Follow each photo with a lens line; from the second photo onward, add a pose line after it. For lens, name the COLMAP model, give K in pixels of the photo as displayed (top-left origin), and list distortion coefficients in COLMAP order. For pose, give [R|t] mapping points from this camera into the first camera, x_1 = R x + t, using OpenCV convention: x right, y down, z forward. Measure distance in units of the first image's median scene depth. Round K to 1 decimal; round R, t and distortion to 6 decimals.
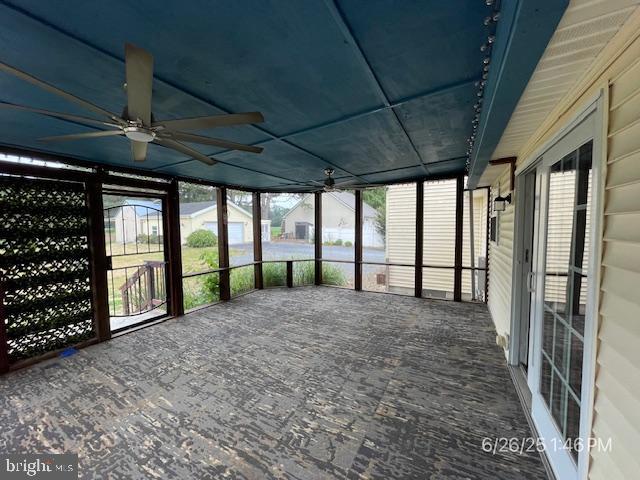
lens RADIAL K [[259.6, 0, 319.1], [0, 259.6, 240.3], [0, 0, 1]] dist [-0.003341, -0.000283]
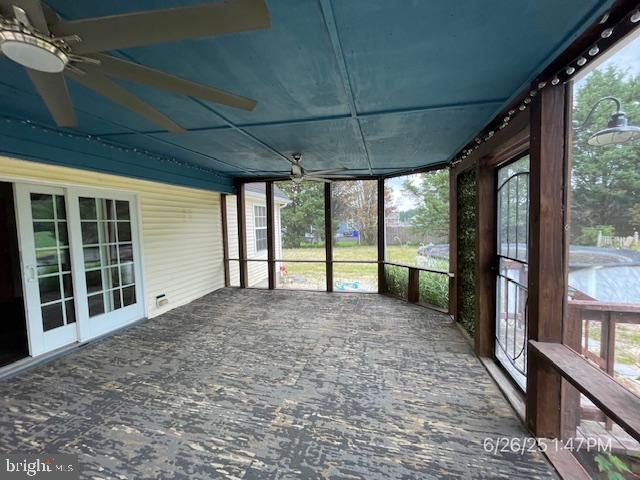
lens RADIAL K [[259.6, 0, 319.3], [0, 259.6, 236.8], [0, 0, 1]] dist [-0.003341, -0.000283]
pose [[-0.969732, 0.047415, -0.239522, -0.202515], [0.022499, 0.994143, 0.105707, -0.096047], [0.243132, 0.097118, -0.965119, 1.966522]]
